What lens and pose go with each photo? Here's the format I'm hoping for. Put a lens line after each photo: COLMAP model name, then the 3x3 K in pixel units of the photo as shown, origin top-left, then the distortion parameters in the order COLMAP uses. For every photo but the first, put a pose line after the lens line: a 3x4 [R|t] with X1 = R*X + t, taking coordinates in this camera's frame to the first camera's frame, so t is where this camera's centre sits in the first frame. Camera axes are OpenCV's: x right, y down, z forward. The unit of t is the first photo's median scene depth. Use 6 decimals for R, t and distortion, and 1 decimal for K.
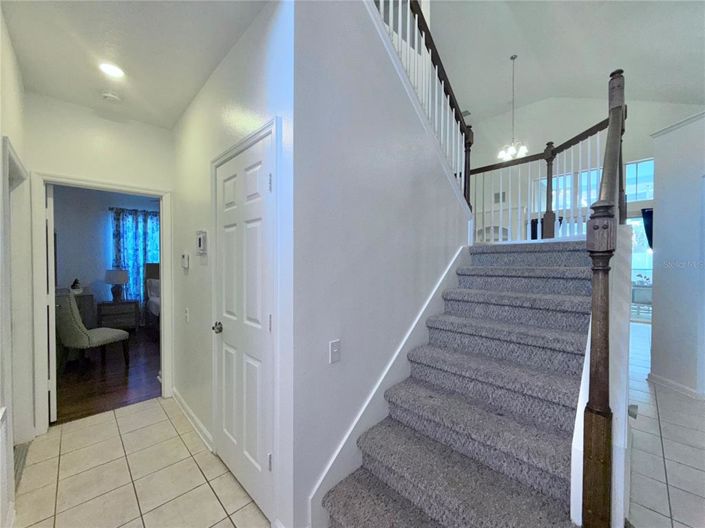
lens RADIAL K [[281.4, 0, 352.5], [0, 281.4, 263.4], [0, 0, 1]] dist [0.000303, -0.000223]
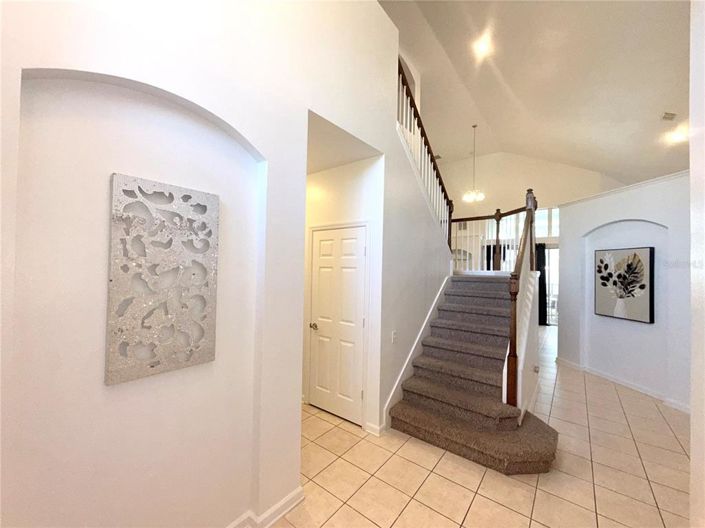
lens RADIAL K [[281.4, 0, 353.4], [0, 281.4, 264.1], [0, 0, 1]] dist [0.000303, -0.000223]
pose [[0.991595, 0.022563, 0.127396, -0.394303], [-0.019670, 0.999520, -0.023925, -0.093163], [-0.127874, 0.021218, 0.991563, -0.599476]]
